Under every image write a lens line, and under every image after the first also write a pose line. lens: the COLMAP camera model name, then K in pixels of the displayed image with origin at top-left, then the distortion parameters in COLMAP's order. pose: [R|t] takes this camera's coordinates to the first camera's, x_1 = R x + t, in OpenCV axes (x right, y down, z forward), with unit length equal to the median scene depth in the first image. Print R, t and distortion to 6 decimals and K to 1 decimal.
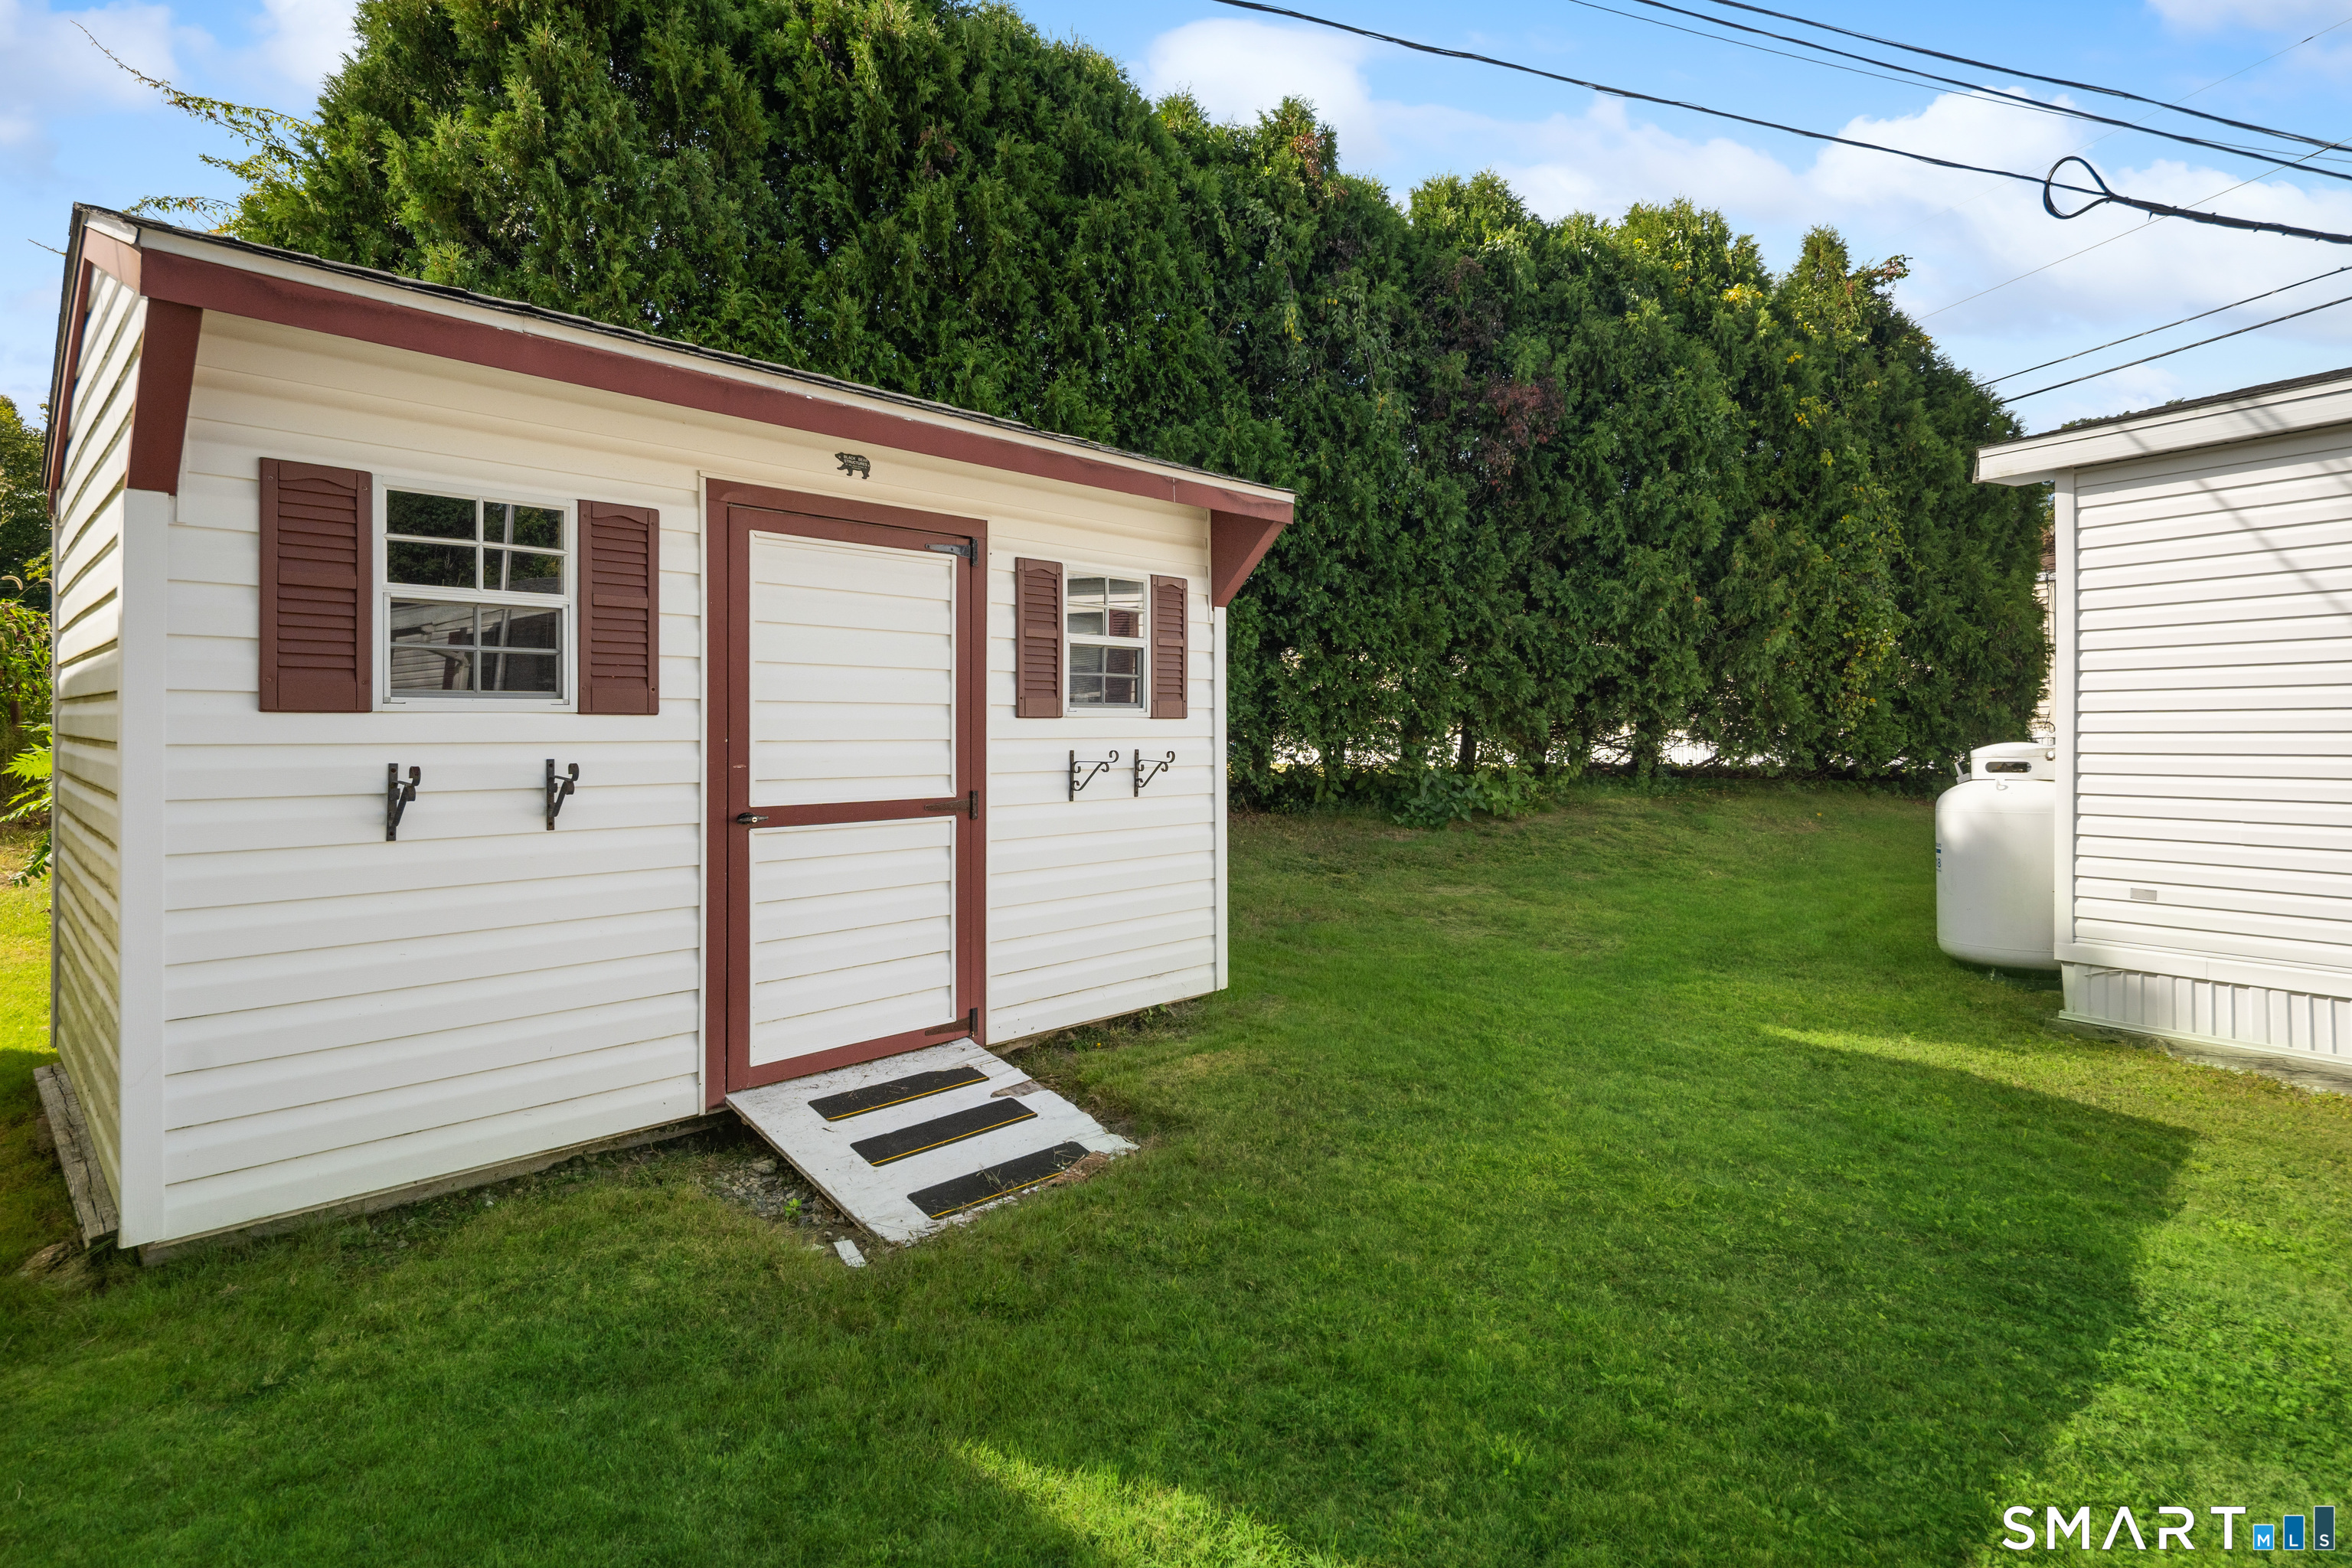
lens RADIAL K [[1158.4, 0, 1179.8], [0, 1158.4, 732.7], [0, 0, 1]] dist [-0.005178, 0.000199]
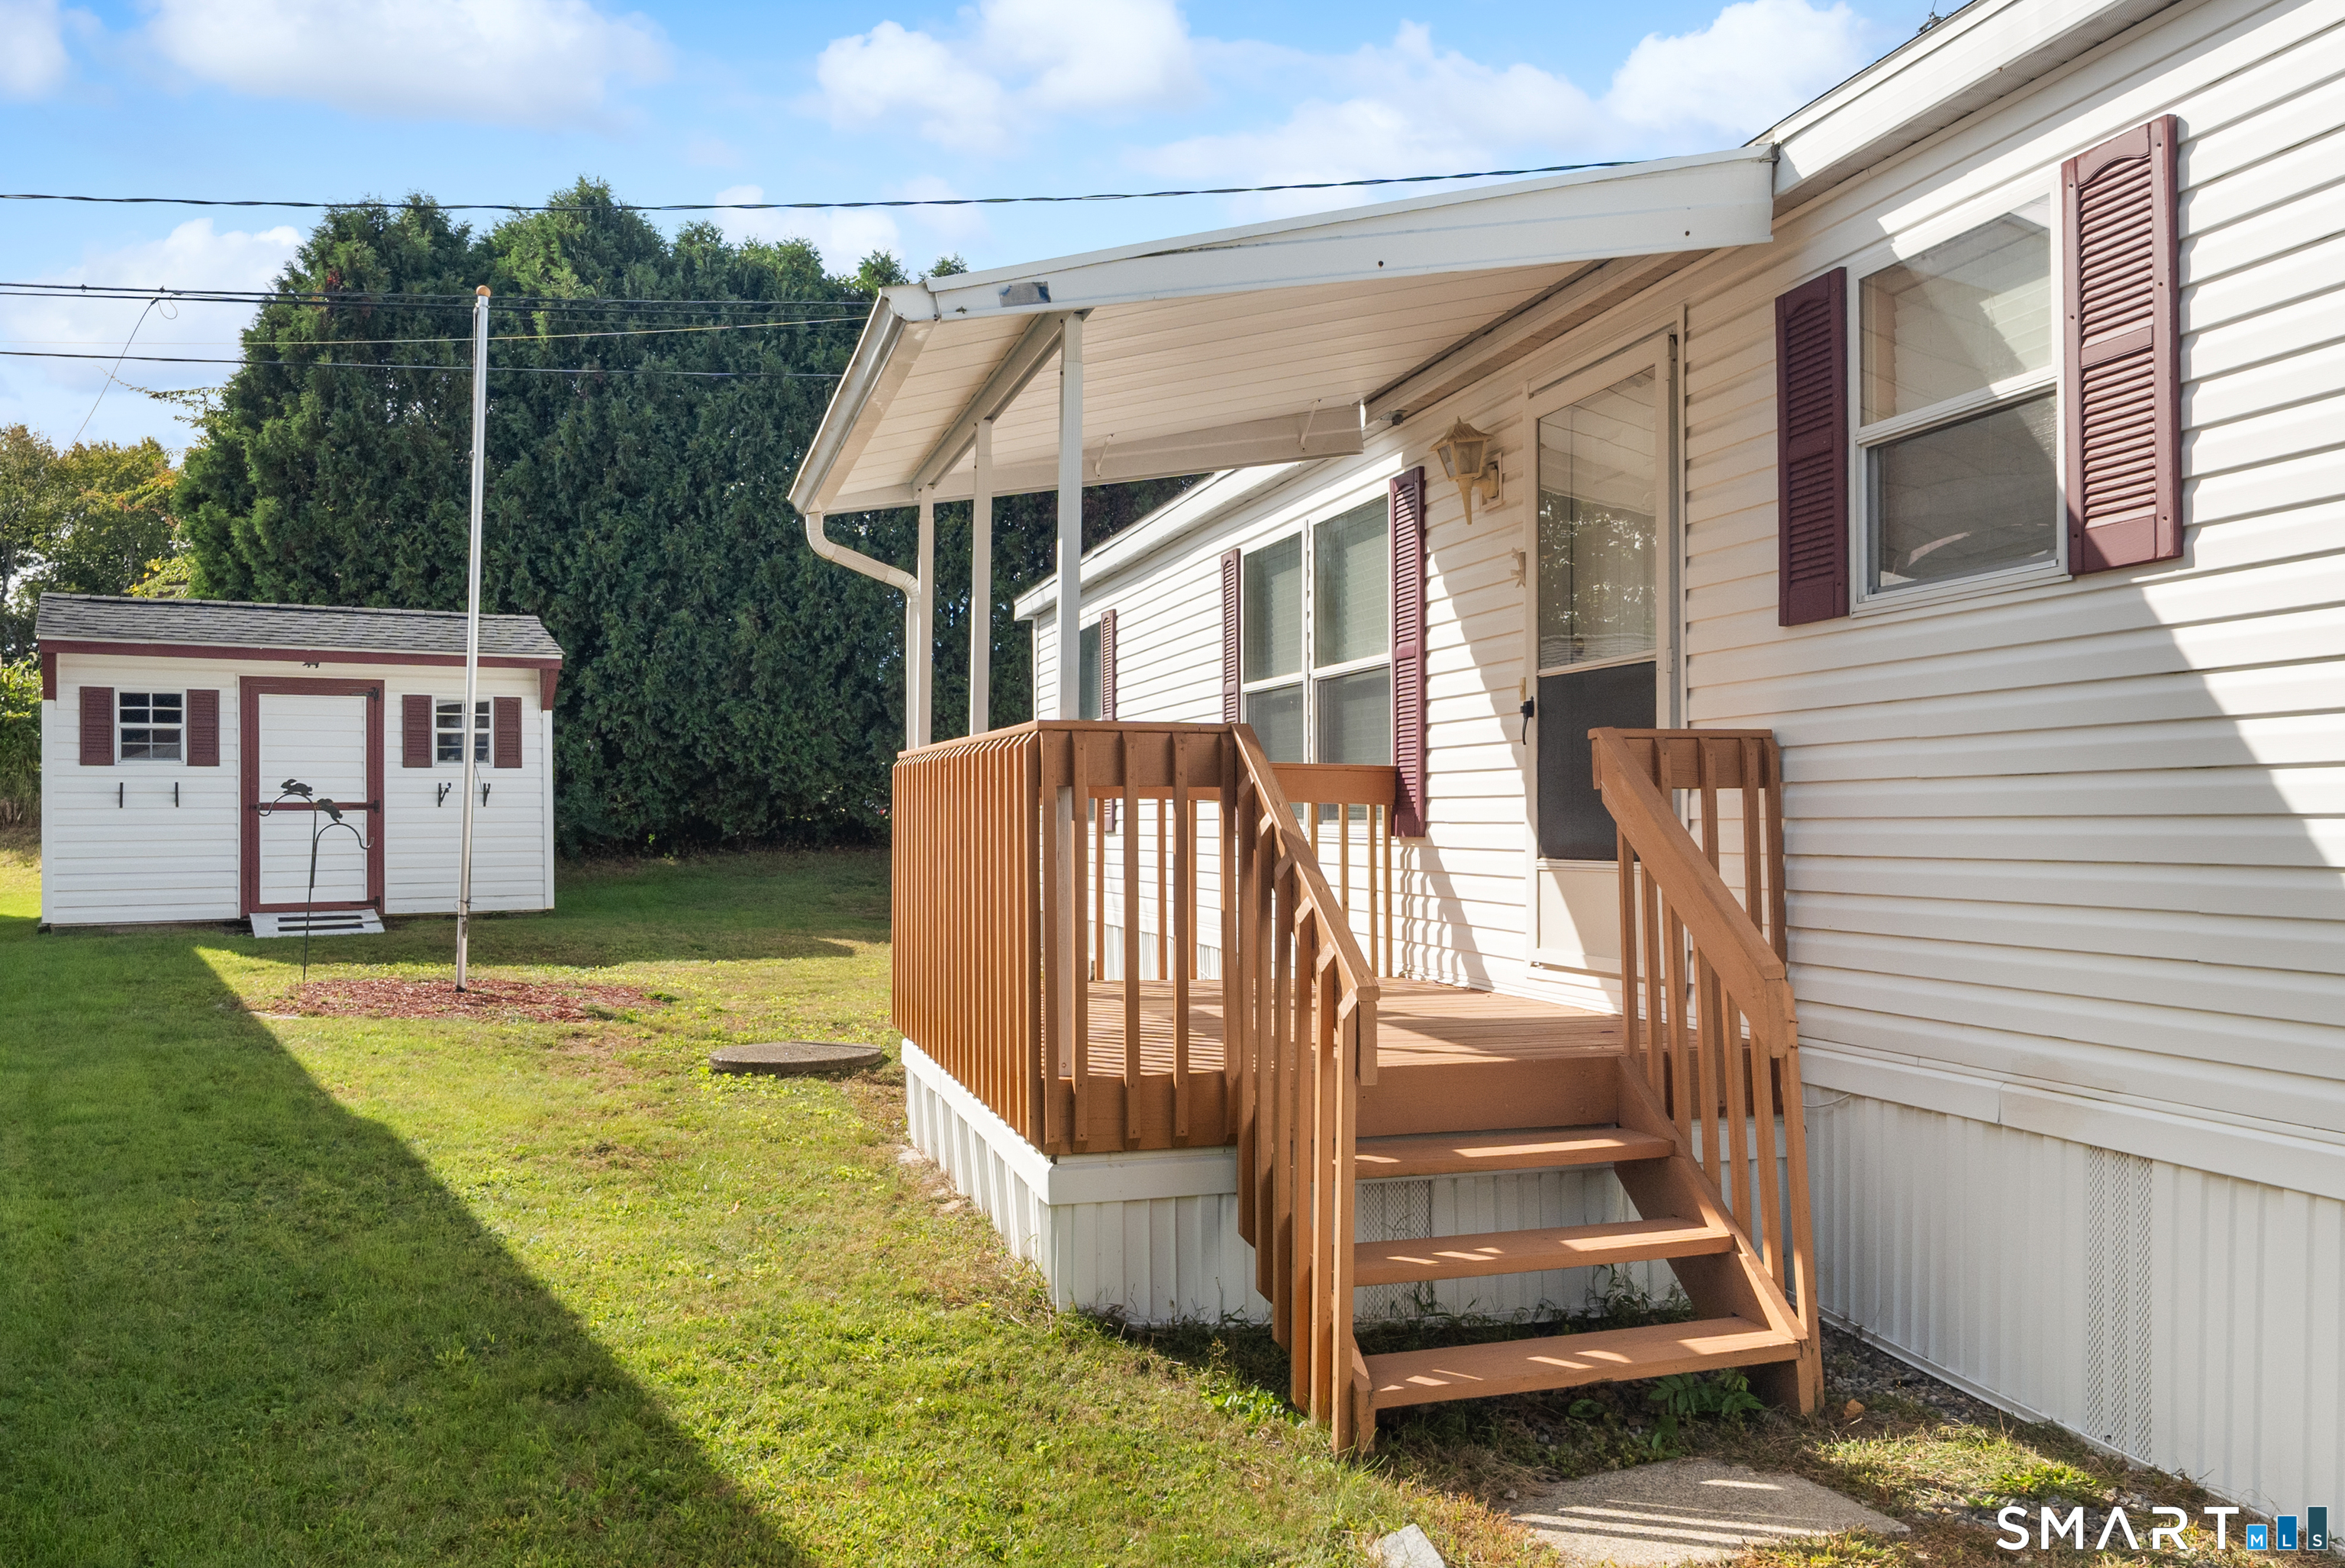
lens RADIAL K [[1755.1, 0, 1174.8], [0, 1755.1, 794.8], [0, 0, 1]] dist [0.011741, 0.002982]
pose [[0.961908, -0.005191, -0.273324, 2.231205], [0.002298, 0.999938, -0.010904, 0.080296], [0.273364, 0.009860, 0.961860, -1.855019]]
